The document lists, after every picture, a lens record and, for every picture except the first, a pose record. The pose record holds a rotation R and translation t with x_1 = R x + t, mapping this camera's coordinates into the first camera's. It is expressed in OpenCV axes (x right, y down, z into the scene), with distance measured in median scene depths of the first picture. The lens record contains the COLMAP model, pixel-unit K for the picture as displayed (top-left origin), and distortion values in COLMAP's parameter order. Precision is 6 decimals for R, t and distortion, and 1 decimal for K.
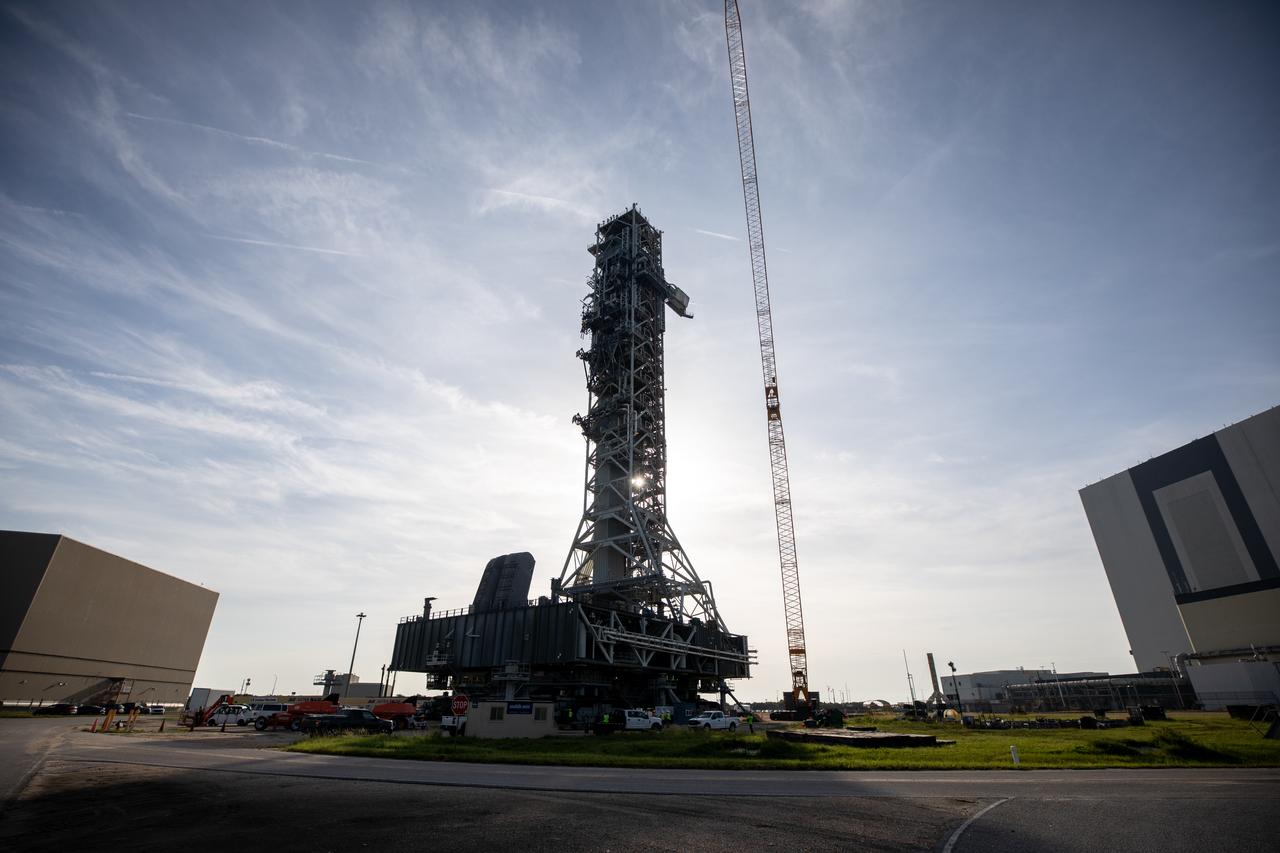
lens RADIAL K [[578.8, 0, 640.0], [0, 578.8, 426.5], [0, 0, 1]] dist [-0.001164, 0.000091]
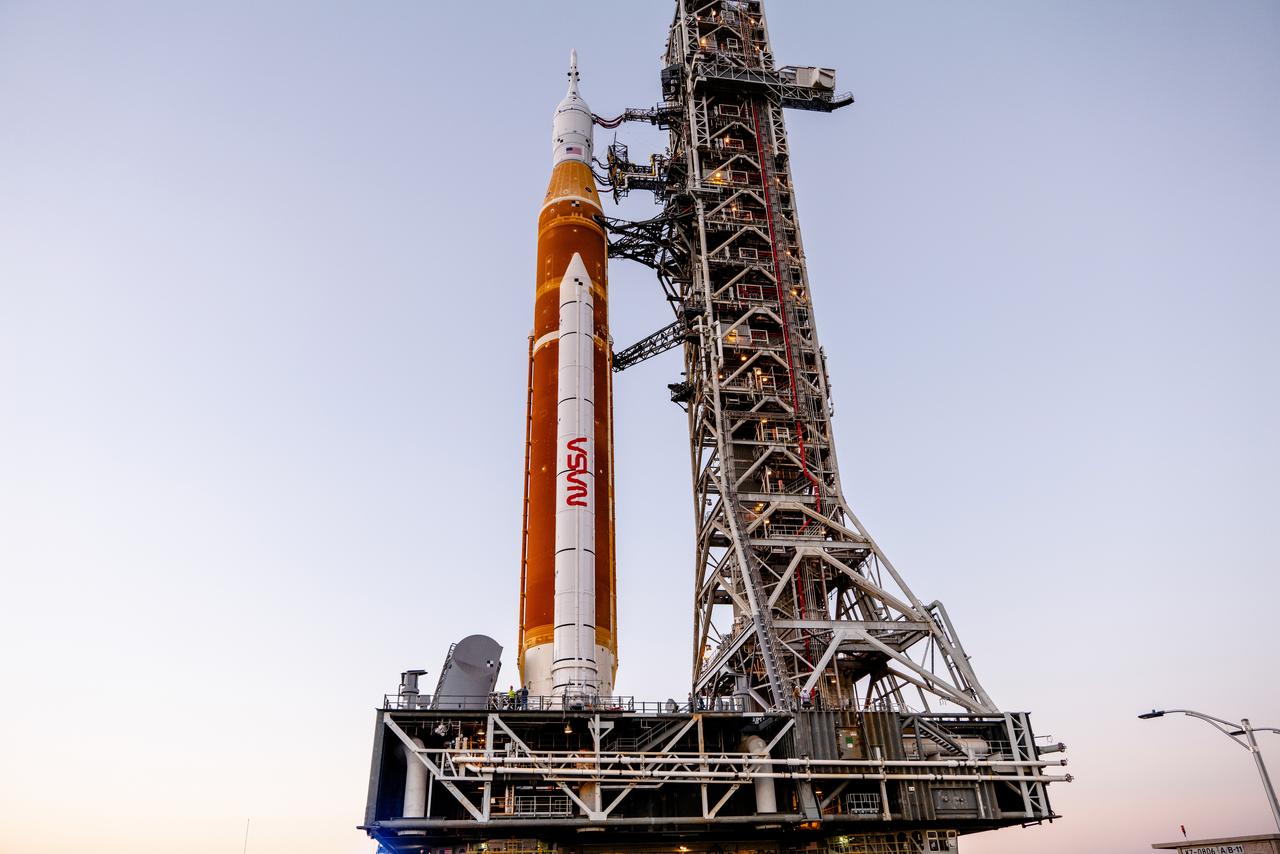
lens RADIAL K [[883.1, 0, 644.3], [0, 883.1, 421.3], [0, 0, 1]] dist [0.001816, 0.003769]
pose [[0.718035, -0.366631, -0.591614, 0.414040], [0.334432, 0.927198, -0.168700, 0.182309], [0.610393, -0.076722, 0.788374, 0.357303]]
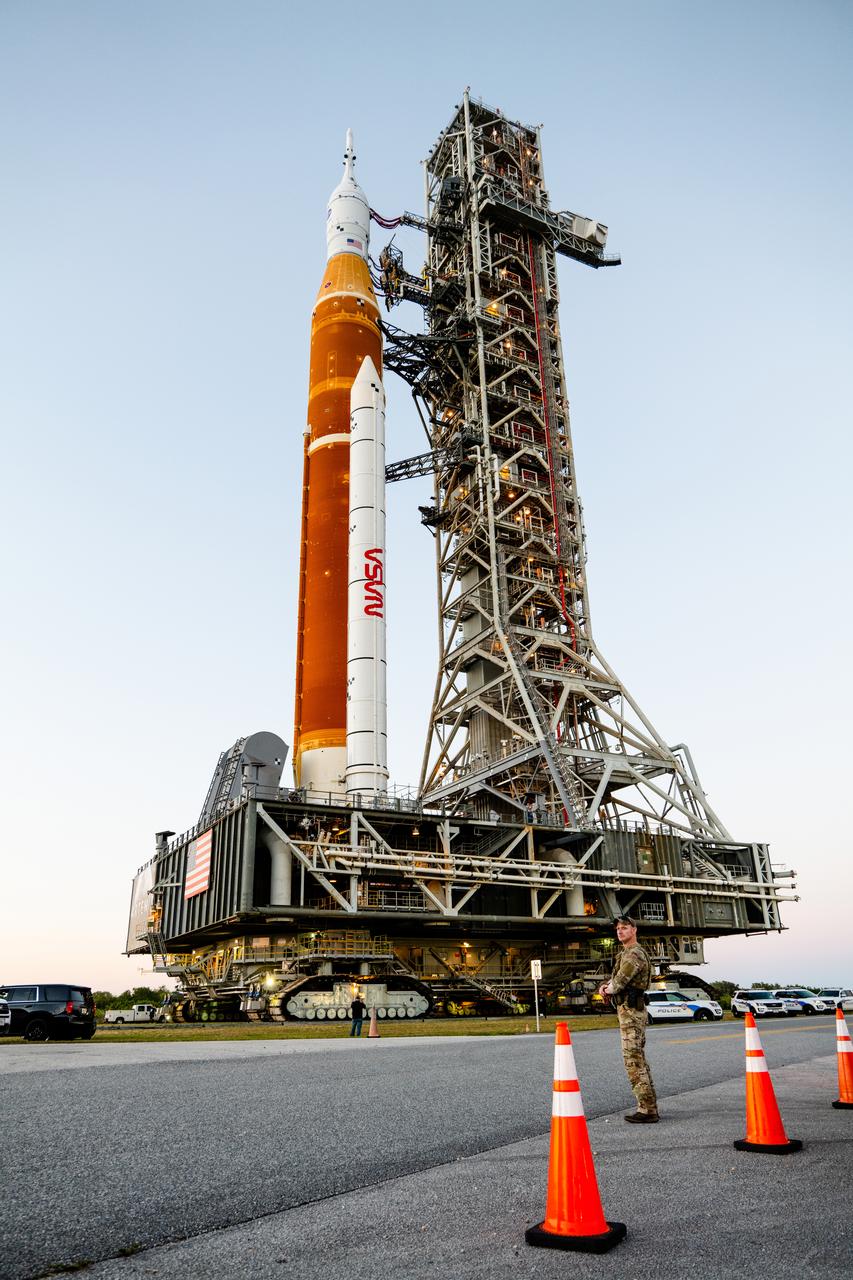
lens RADIAL K [[883.1, 0, 426.5], [0, 883.1, 640.0], [0, 0, 1]] dist [0.001816, 0.003769]
pose [[0.899322, -0.191407, -0.393170, 0.241012], [0.214023, 0.976728, 0.014048, 0.123695], [0.381331, -0.096781, 0.919358, 0.234747]]
